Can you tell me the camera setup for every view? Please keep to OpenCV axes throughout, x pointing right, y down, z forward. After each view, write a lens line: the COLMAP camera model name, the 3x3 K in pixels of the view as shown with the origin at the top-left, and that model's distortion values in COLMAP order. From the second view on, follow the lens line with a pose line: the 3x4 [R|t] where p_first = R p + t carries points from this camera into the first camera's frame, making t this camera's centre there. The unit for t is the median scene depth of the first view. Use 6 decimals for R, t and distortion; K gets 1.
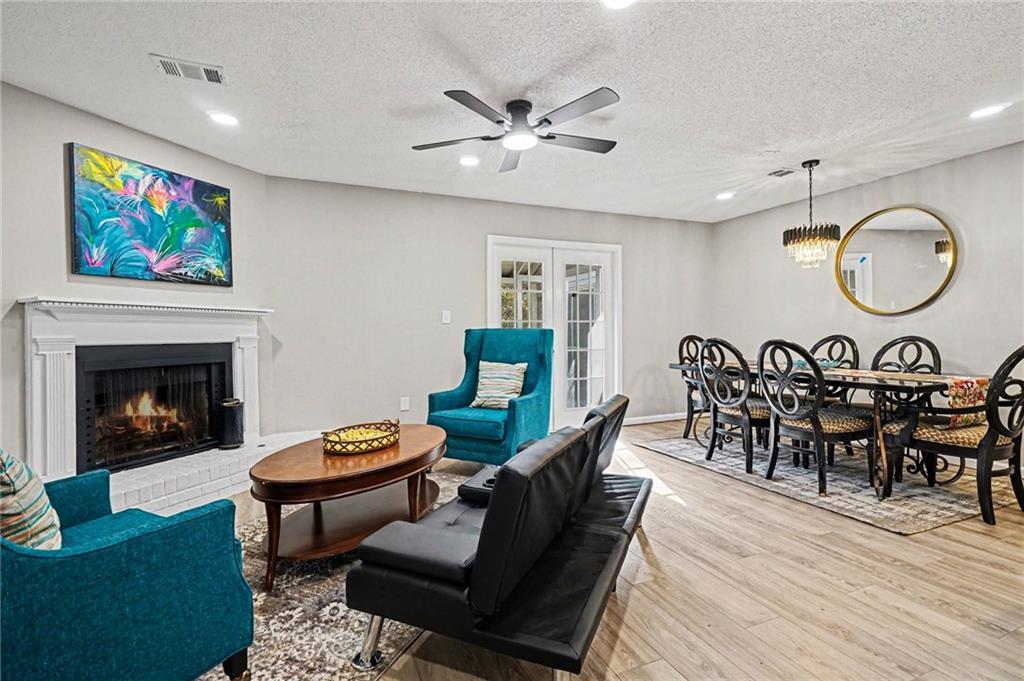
lens RADIAL K [[479.0, 0, 504.6], [0, 479.0, 337.8], [0, 0, 1]] dist [-0.000718, -0.000226]
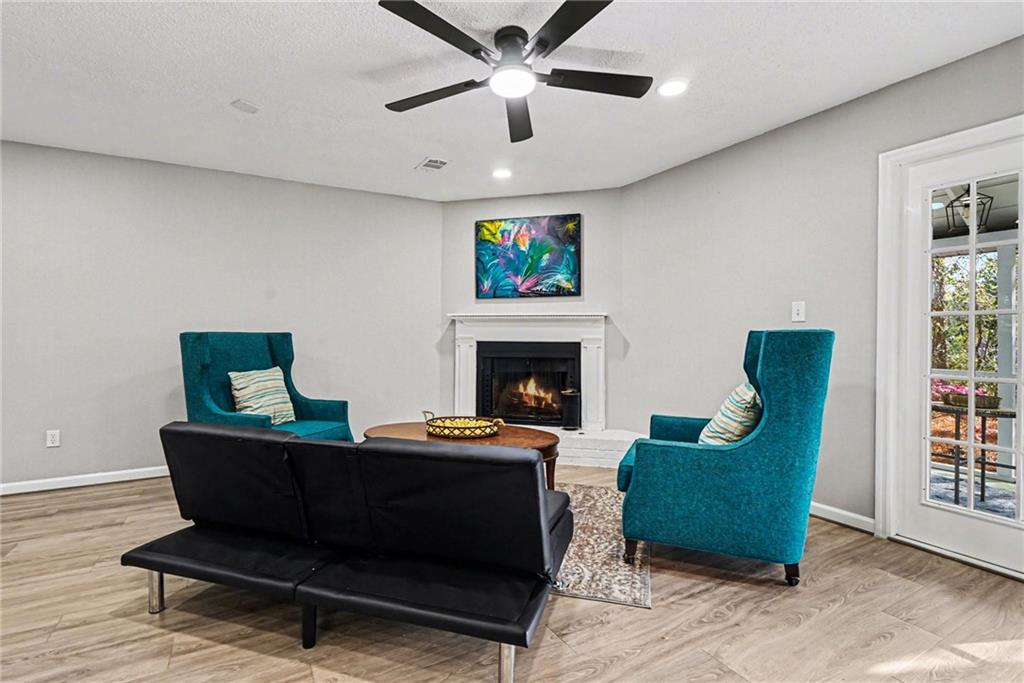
lens RADIAL K [[479.0, 0, 504.6], [0, 479.0, 338.8], [0, 0, 1]] dist [-0.000718, -0.000226]
pose [[0.121981, -0.021140, -0.992307, 0.642191], [-0.023487, 0.999432, -0.024179, 0.036937], [0.992255, 0.026255, 0.121415, 0.755058]]
